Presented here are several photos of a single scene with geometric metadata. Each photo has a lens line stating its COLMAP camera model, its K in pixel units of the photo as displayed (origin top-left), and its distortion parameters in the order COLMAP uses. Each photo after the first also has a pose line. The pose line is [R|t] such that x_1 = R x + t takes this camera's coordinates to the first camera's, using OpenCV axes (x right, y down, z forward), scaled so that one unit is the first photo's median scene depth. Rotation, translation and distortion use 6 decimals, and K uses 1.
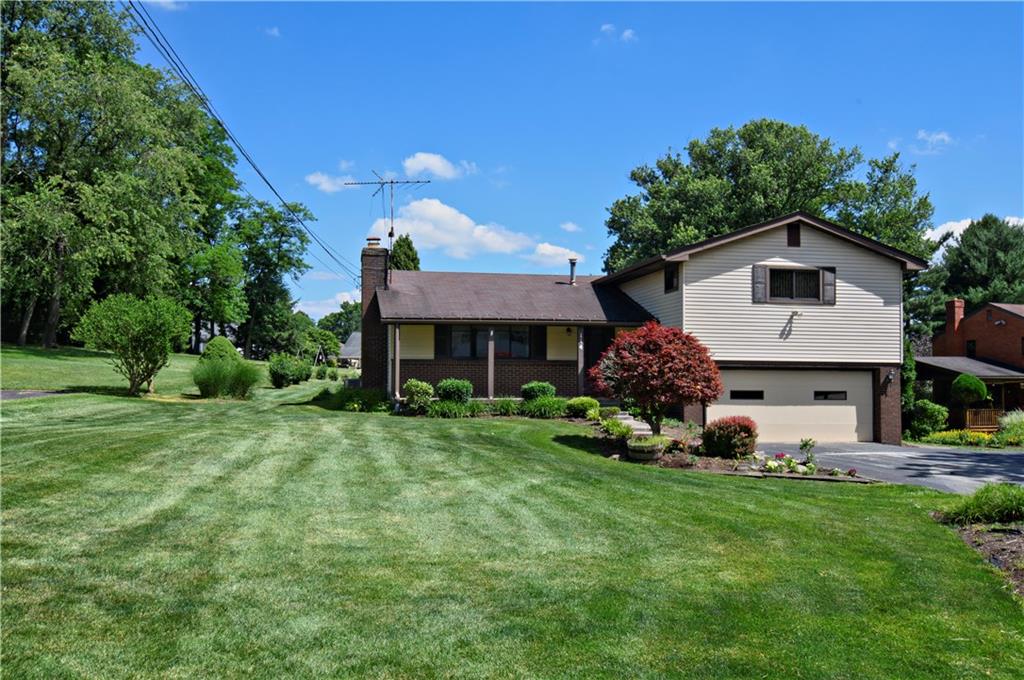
lens RADIAL K [[972.4, 0, 512.0], [0, 972.4, 340.0], [0, 0, 1]] dist [0.005642, 0.001159]
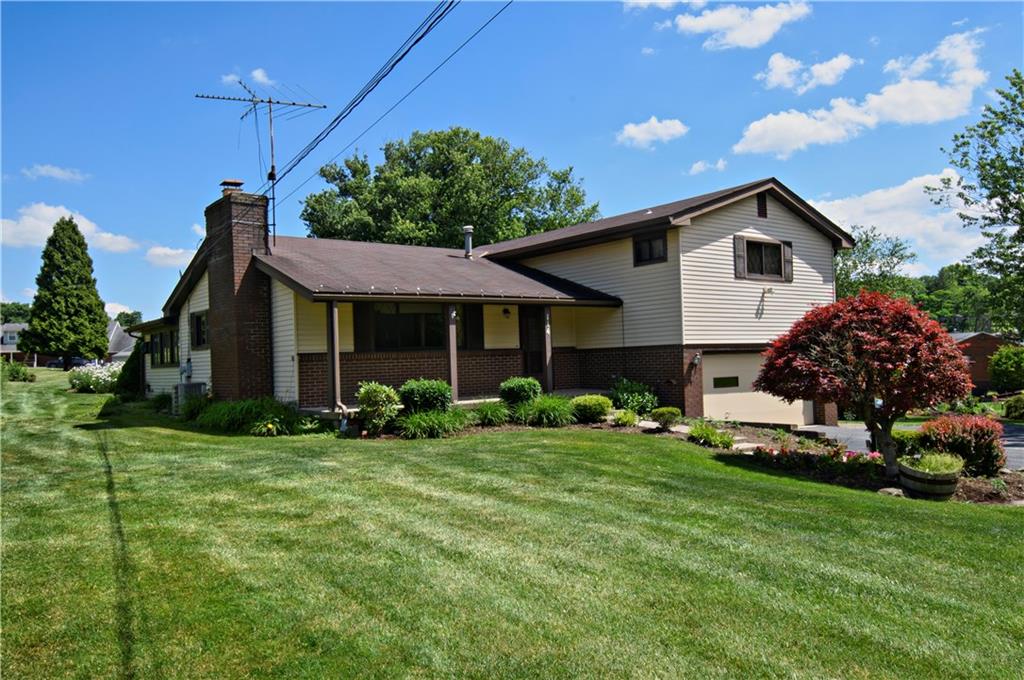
lens RADIAL K [[773.0, 0, 512.0], [0, 773.0, 340.0], [0, 0, 1]] dist [0.019938, 0.001913]
pose [[0.881436, -0.020813, 0.471844, -0.262073], [0.014973, 0.999758, 0.016128, 0.003672], [-0.472065, -0.007151, 0.881534, 0.467196]]
